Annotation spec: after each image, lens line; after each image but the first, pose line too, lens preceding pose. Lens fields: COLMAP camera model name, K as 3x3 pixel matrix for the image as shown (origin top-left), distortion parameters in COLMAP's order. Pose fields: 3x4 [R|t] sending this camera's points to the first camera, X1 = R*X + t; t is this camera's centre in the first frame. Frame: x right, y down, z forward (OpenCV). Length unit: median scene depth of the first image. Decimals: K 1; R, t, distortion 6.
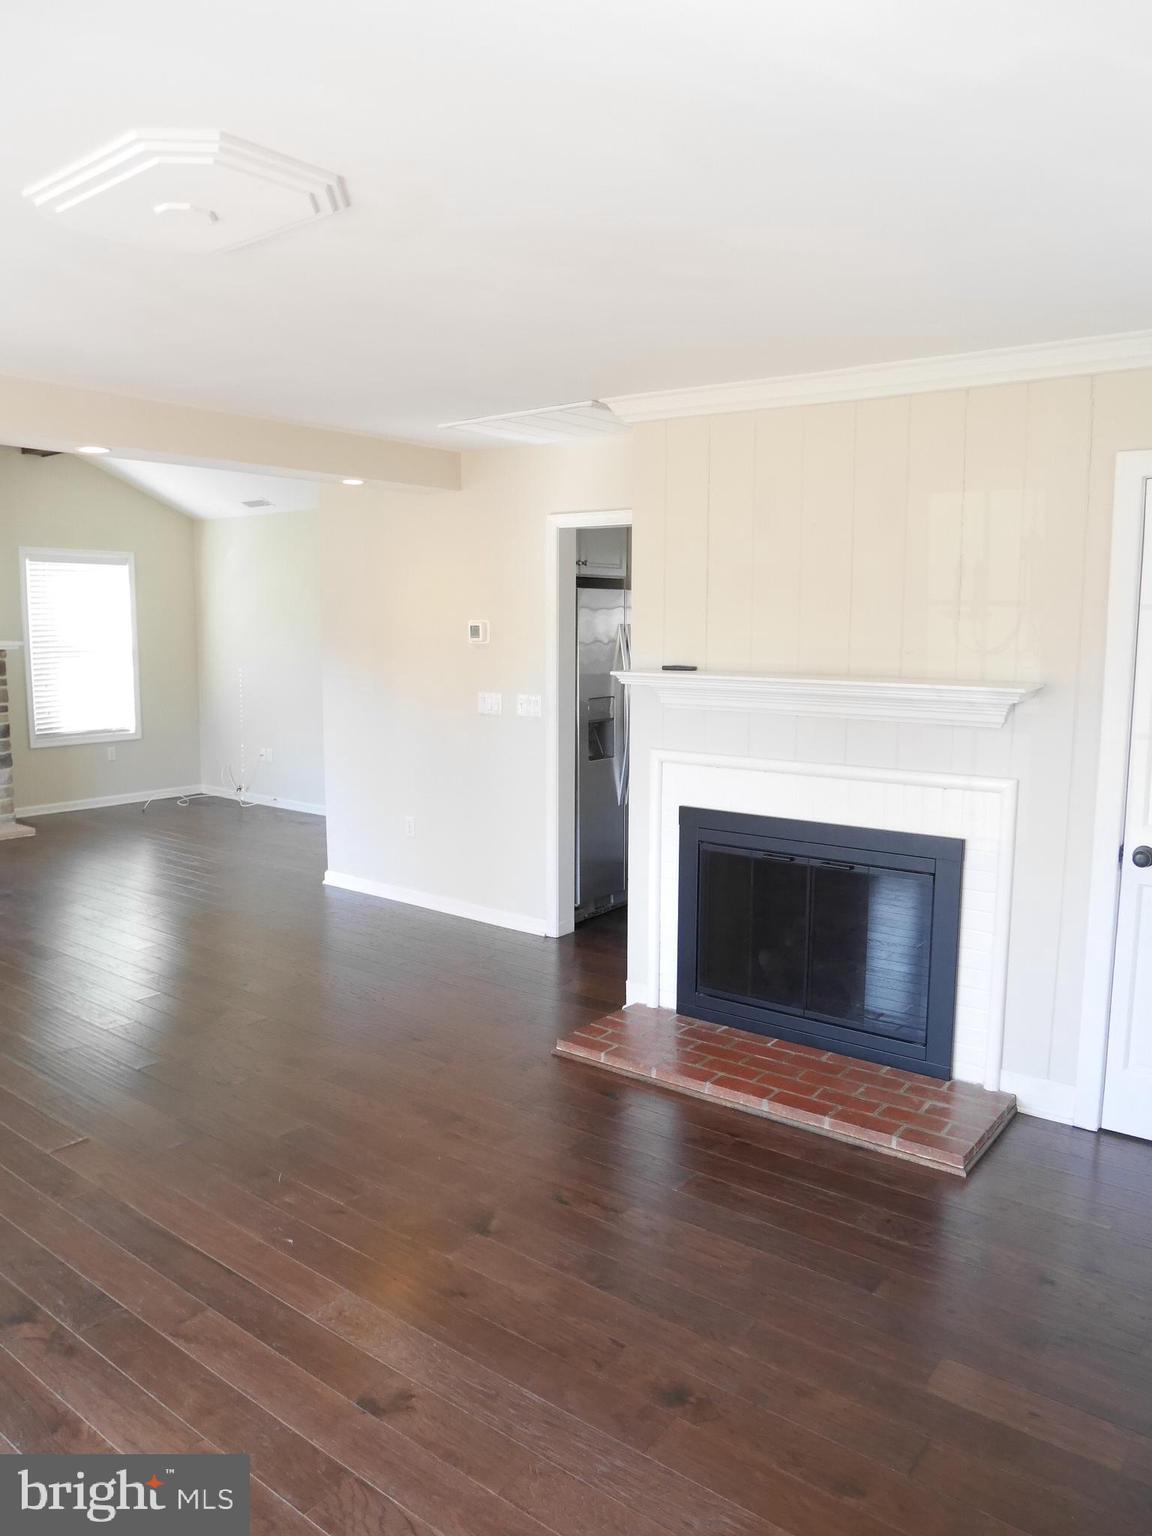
lens RADIAL K [[1109.1, 0, 573.6], [0, 1109.1, 770.2], [0, 0, 1]] dist [-0.064780, 0.016299]
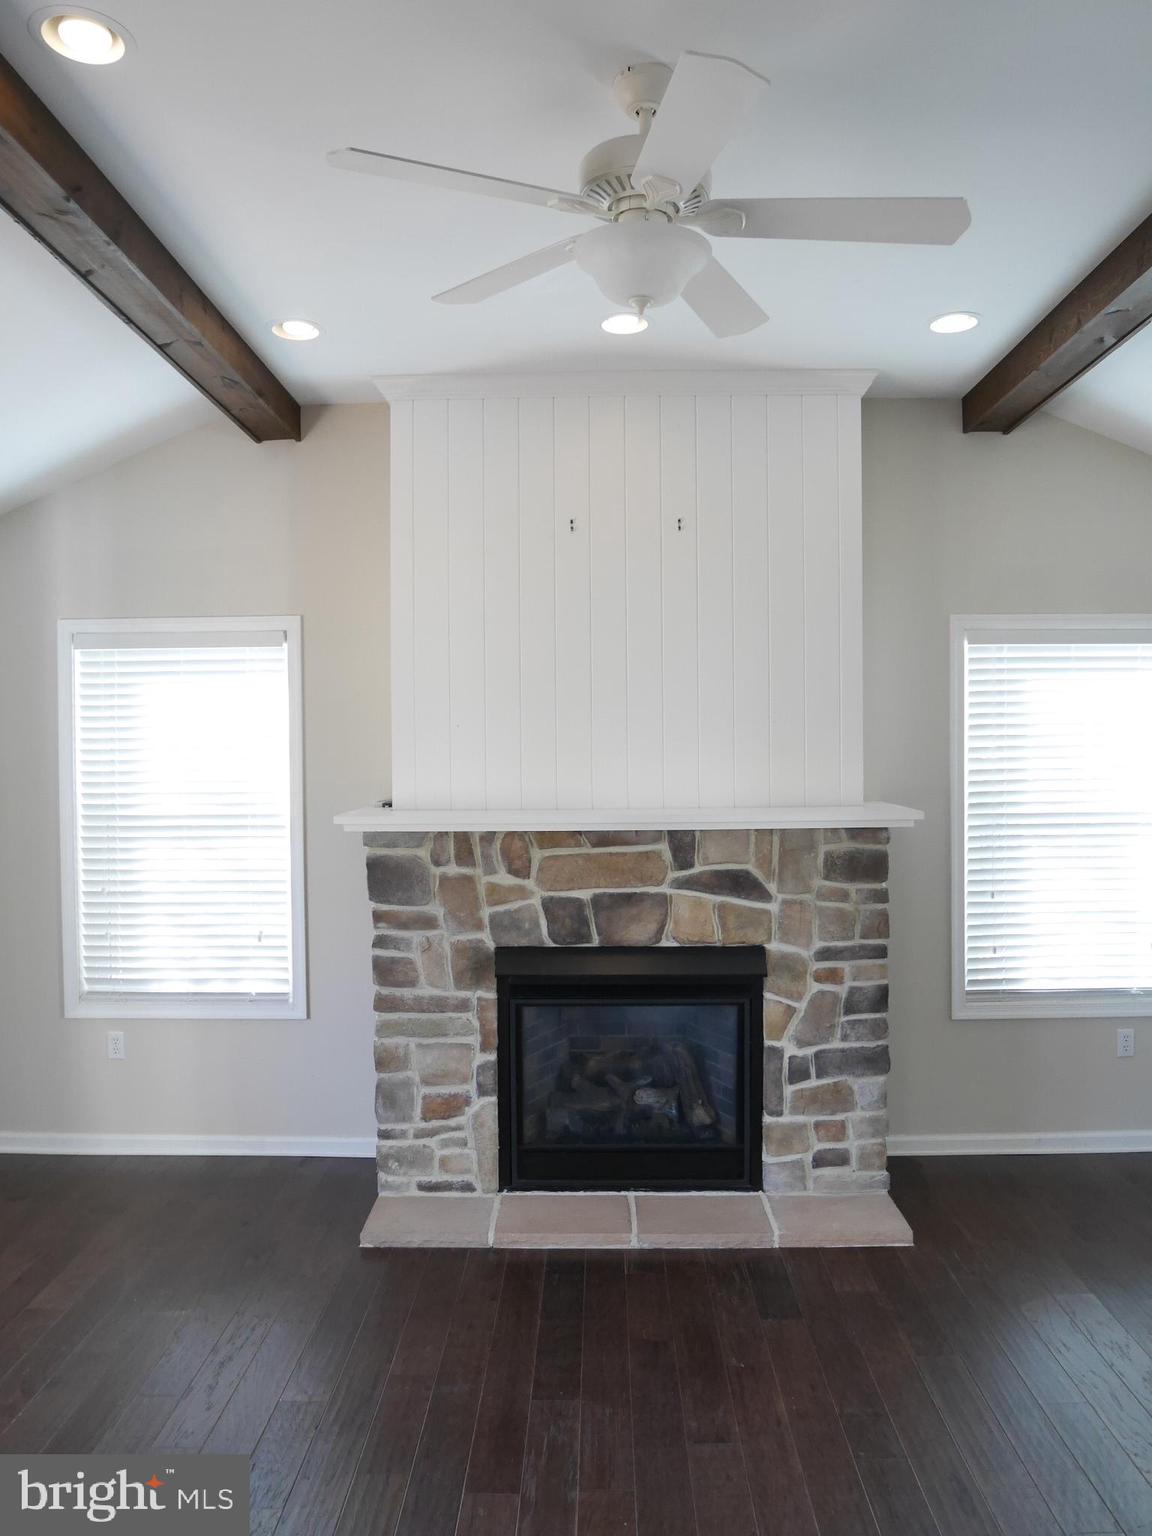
lens RADIAL K [[1109.1, 0, 577.4], [0, 1109.1, 763.6], [0, 0, 1]] dist [-0.064780, 0.016299]
pose [[0.604674, 0.006832, -0.796444, -0.202137], [-0.095903, 0.993312, -0.064291, -0.085382], [0.790678, 0.115256, 0.601285, 0.546738]]
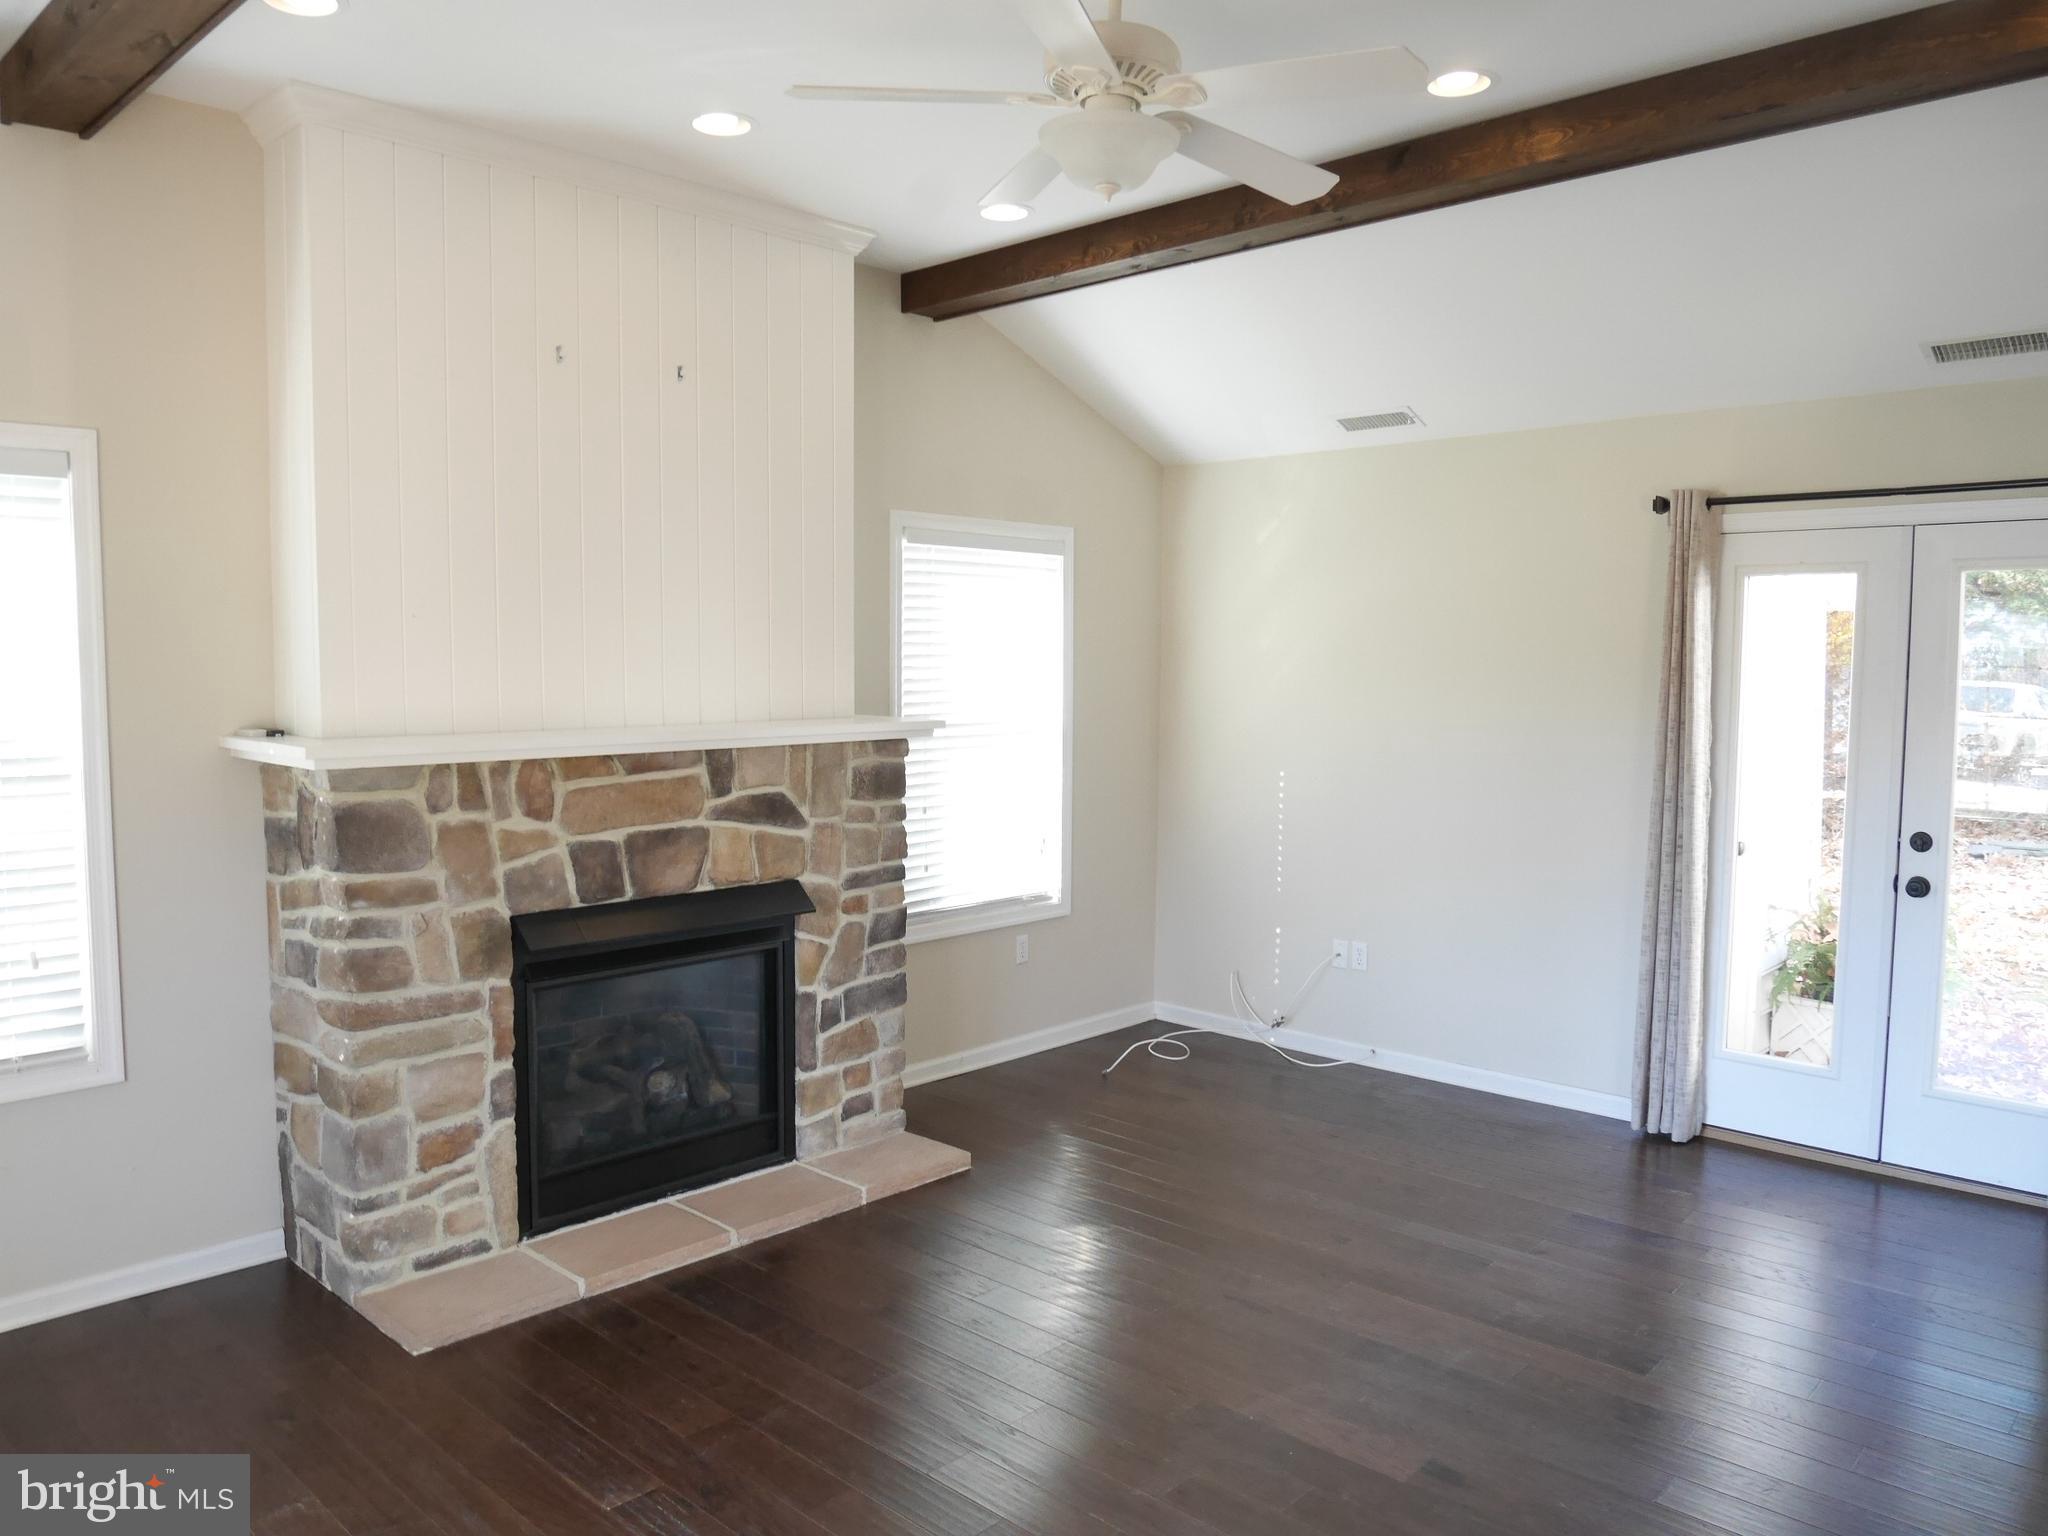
lens RADIAL K [[1478.8, 0, 1011.6], [0, 1478.8, 774.9], [0, 0, 1]] dist [-0.064780, 0.016299]
pose [[0.995116, 0.004074, -0.098625, -0.381025], [-0.009554, 0.998432, -0.055155, -0.057545], [0.098245, 0.055828, 0.993595, 0.377282]]
